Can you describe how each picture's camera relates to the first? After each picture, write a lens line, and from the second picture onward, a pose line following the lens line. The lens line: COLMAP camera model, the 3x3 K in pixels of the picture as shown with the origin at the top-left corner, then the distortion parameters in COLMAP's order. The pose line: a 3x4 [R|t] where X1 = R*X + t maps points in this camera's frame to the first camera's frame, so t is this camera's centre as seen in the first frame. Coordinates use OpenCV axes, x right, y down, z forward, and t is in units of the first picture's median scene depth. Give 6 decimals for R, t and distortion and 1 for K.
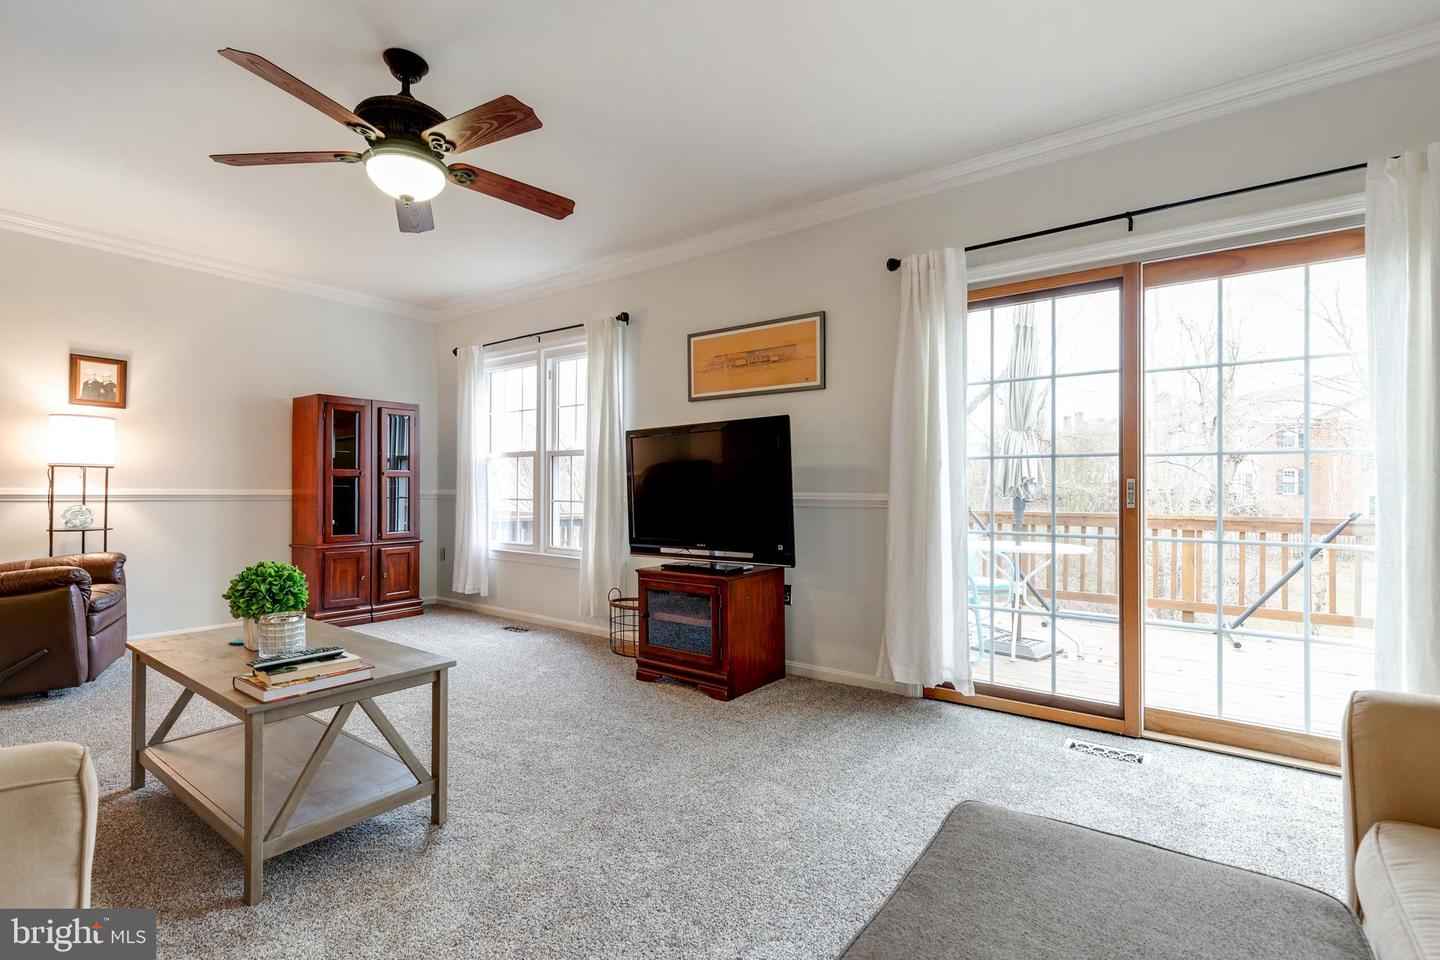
lens RADIAL K [[656.8, 0, 719.7], [0, 656.8, 488.1], [0, 0, 1]] dist [0.005084, 0.000029]
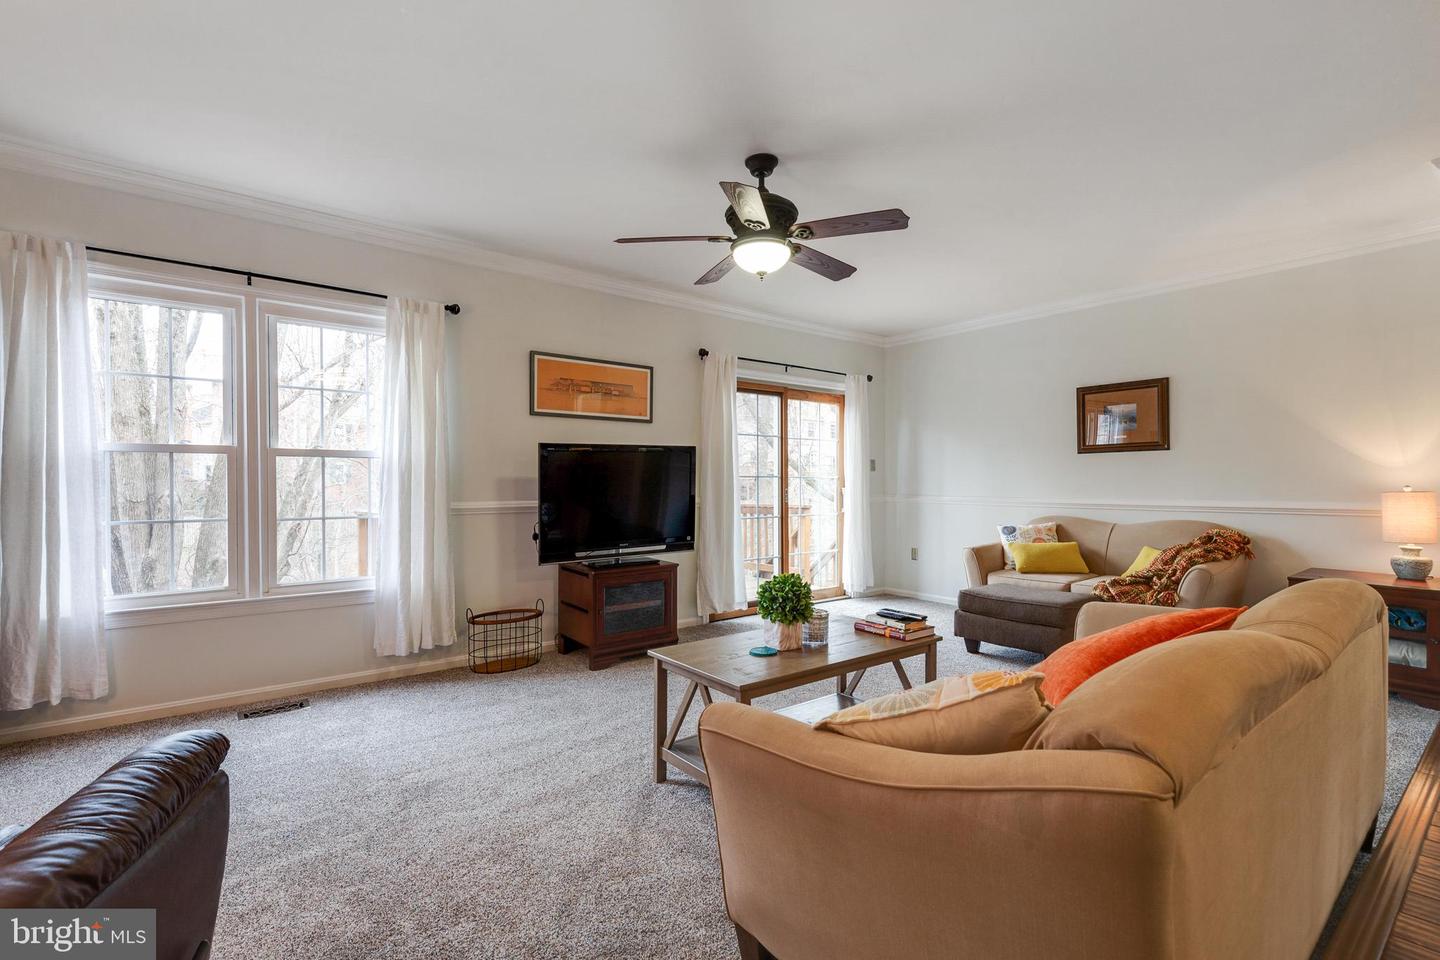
lens RADIAL K [[656.8, 0, 719.7], [0, 656.8, 488.1], [0, 0, 1]] dist [0.005084, 0.000029]
pose [[0.263920, -0.014426, 0.964437, -1.082613], [-0.003801, 0.999865, 0.015996, -0.035861], [-0.964537, -0.007888, 0.263829, 0.477092]]
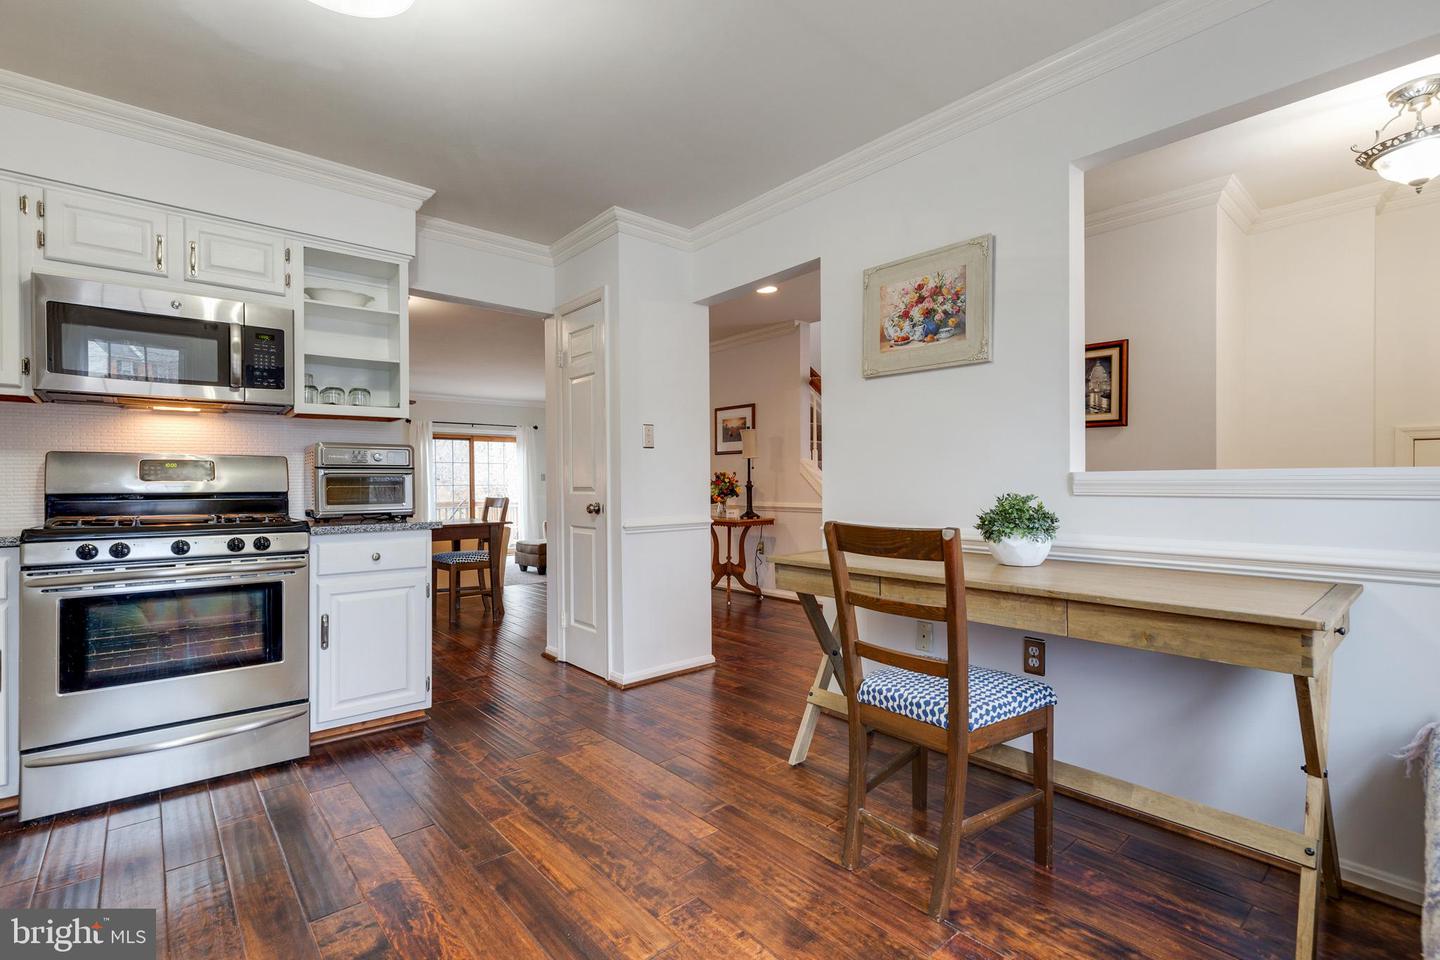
lens RADIAL K [[660.3, 0, 720.0], [0, 660.3, 480.0], [0, 0, 1]] dist [-0.000344, -0.000135]
pose [[0.209223, -0.004212, 0.977859, -2.065746], [0.004691, 0.999984, 0.003304, -0.064309], [-0.977857, 0.003896, 0.209240, -0.879890]]
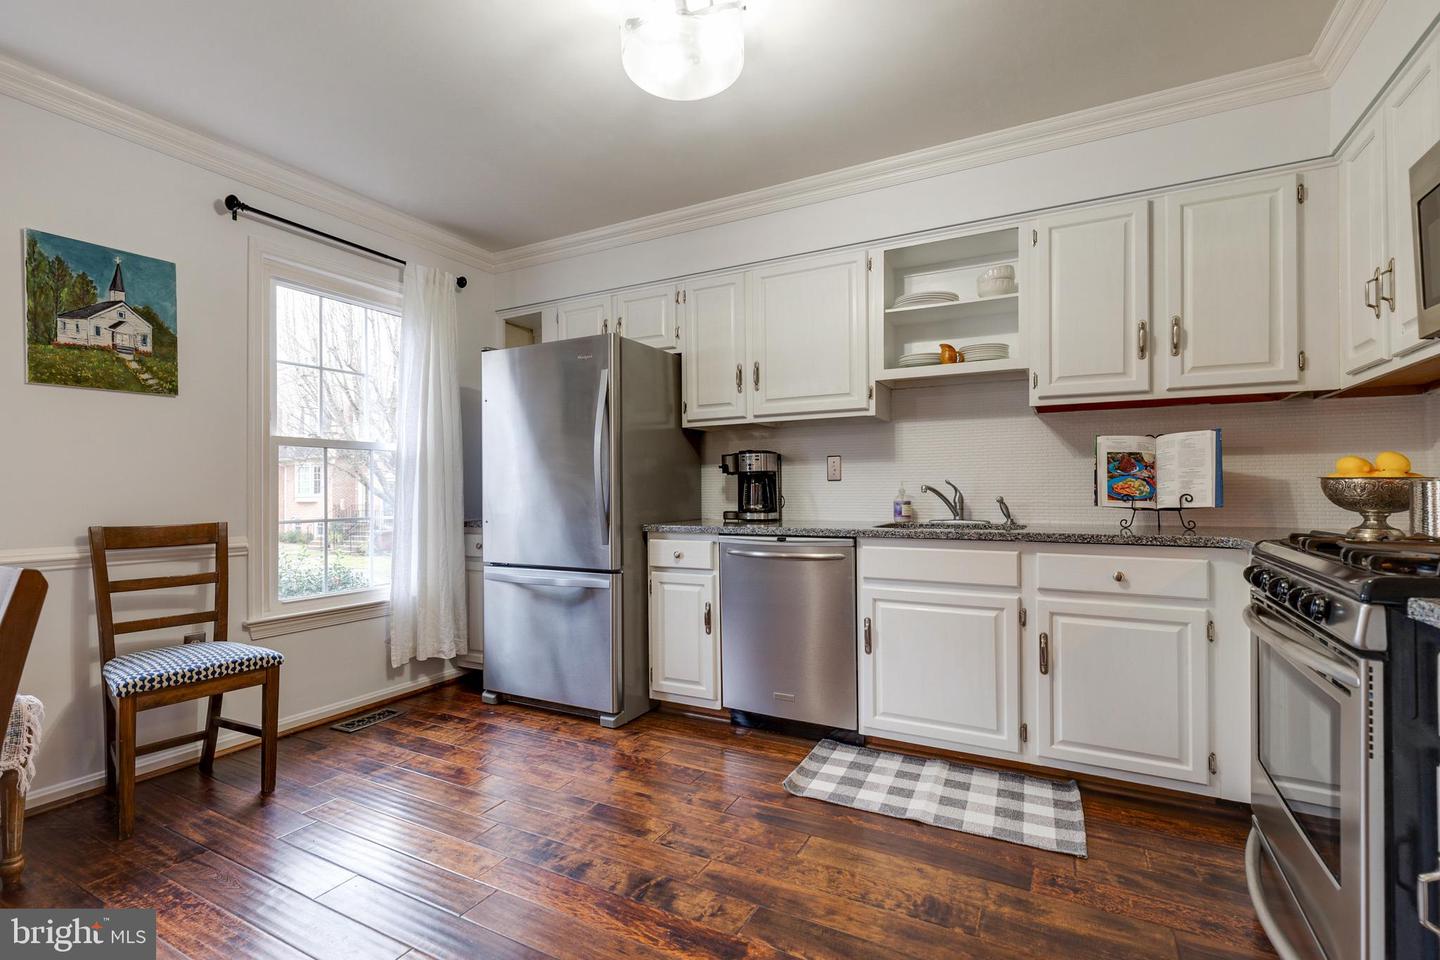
lens RADIAL K [[652.4, 0, 720.0], [0, 652.4, 480.0], [0, 0, 1]] dist [-0.000357, -0.000200]
pose [[0.140581, -0.025937, -0.989729, -1.241301], [0.010606, 0.999639, -0.024690, -0.056832], [0.990012, -0.007027, 0.140806, -0.609313]]
